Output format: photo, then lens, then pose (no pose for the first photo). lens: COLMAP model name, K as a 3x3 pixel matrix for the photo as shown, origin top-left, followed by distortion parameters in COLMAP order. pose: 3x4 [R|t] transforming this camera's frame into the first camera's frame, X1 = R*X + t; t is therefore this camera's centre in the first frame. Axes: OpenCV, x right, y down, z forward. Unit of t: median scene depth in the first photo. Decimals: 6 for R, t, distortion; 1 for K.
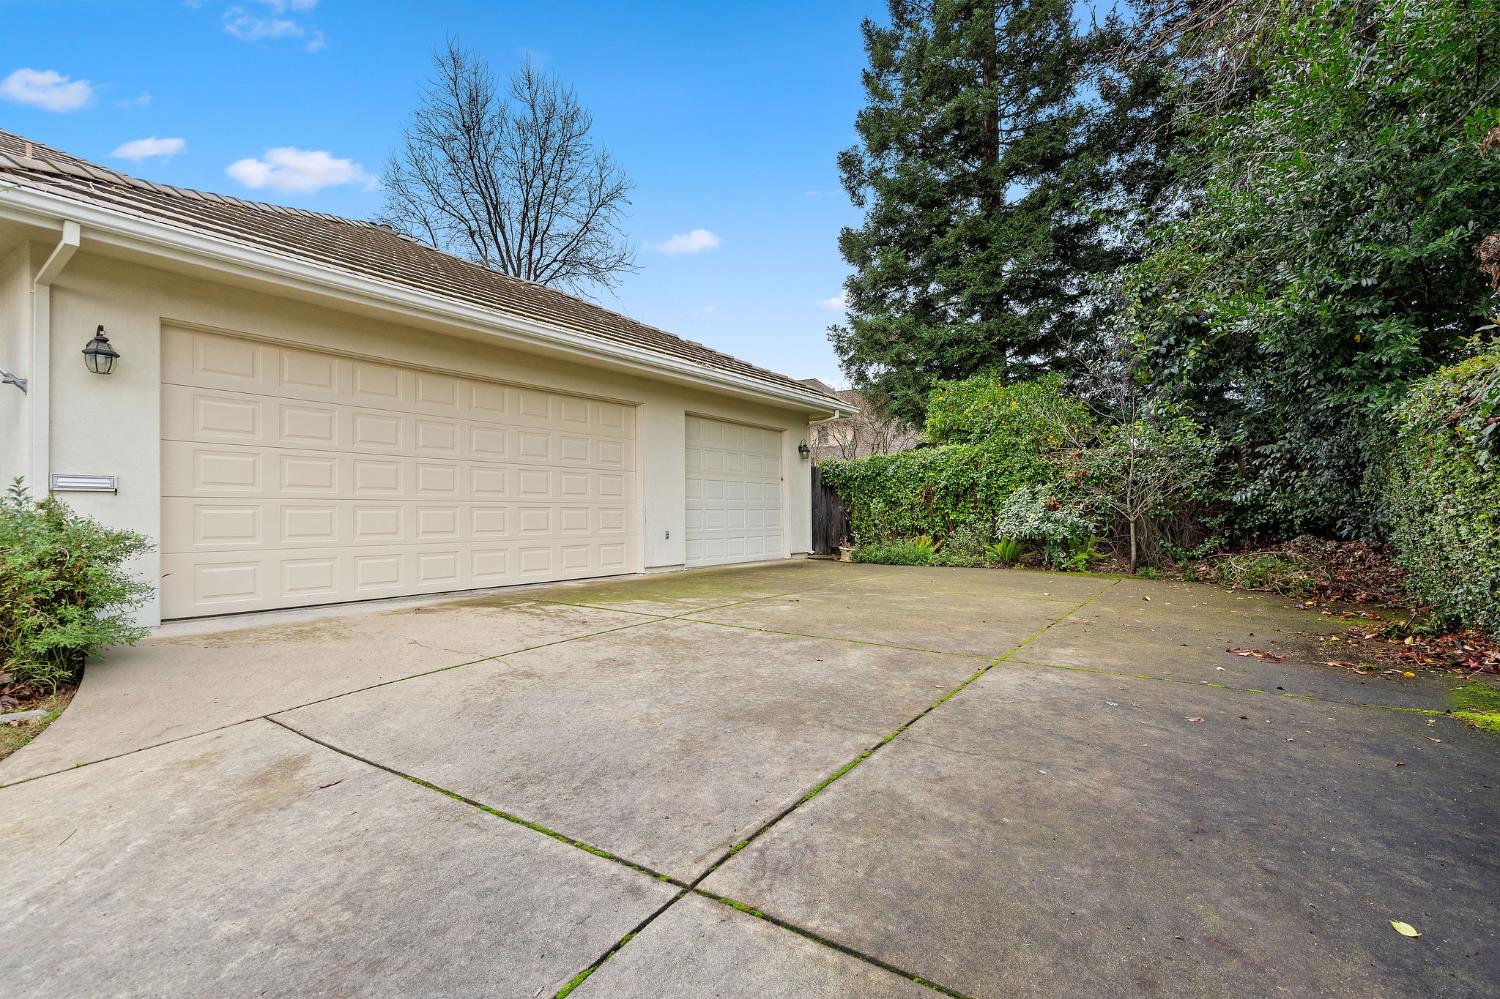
lens RADIAL K [[741.7, 0, 750.5], [0, 741.7, 507.4], [0, 0, 1]] dist [-0.002139, 0.000523]
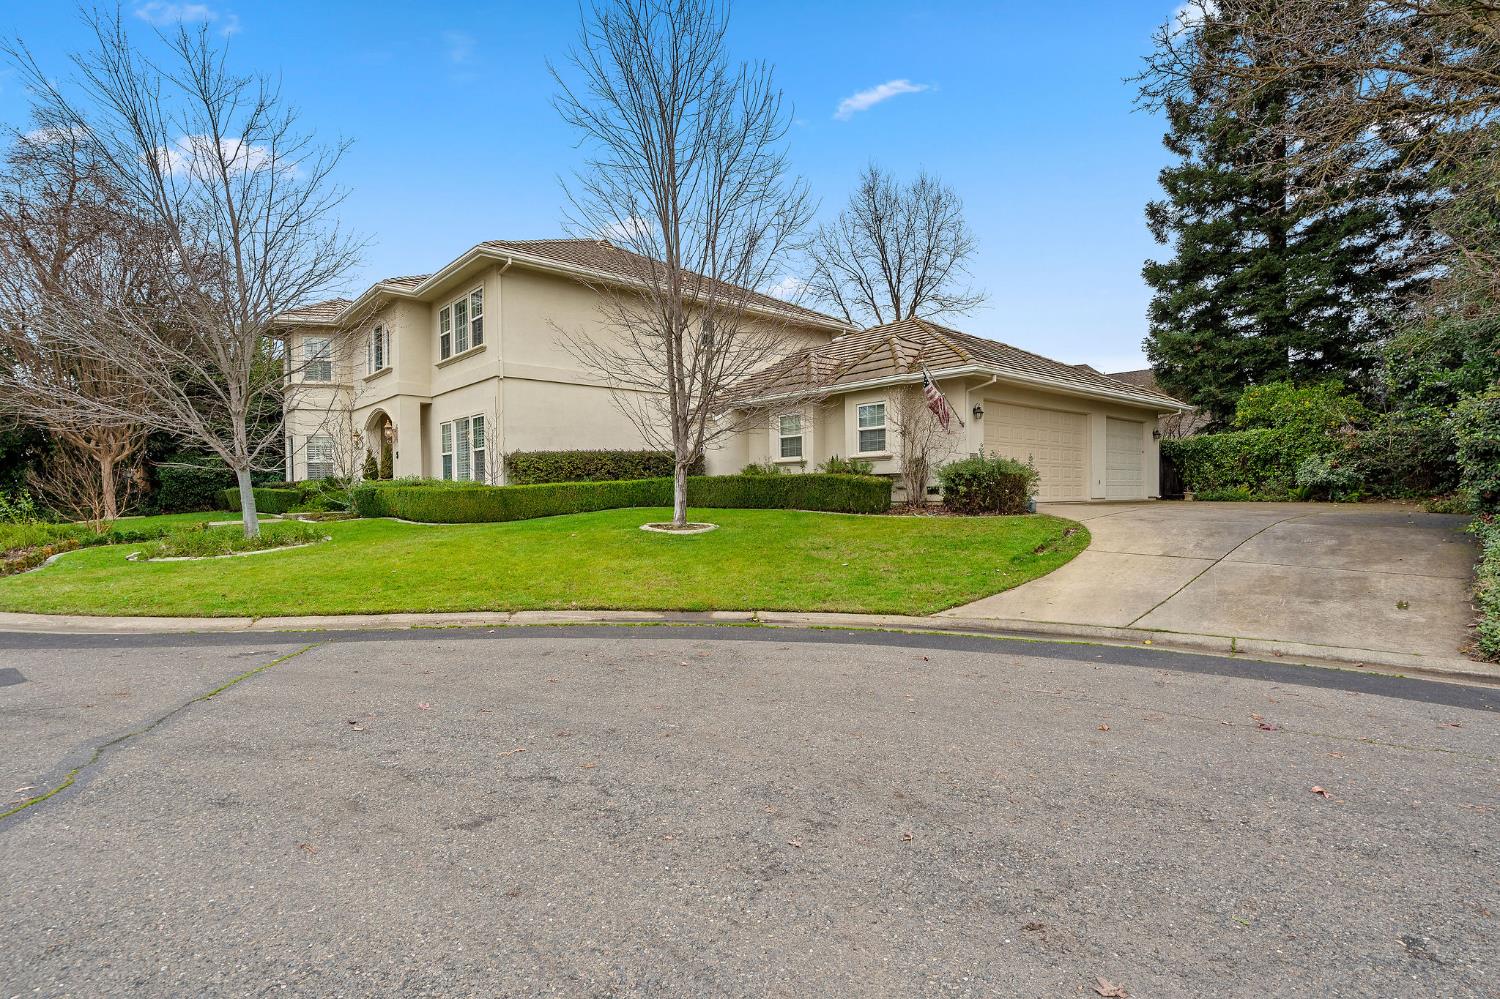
lens RADIAL K [[741.7, 0, 750.5], [0, 741.7, 507.4], [0, 0, 1]] dist [-0.002139, 0.000523]
pose [[0.966109, 0.009356, -0.257966, -0.378357], [-0.000425, 0.999399, 0.034655, 0.029550], [0.258135, -0.033371, 0.965532, -0.834127]]
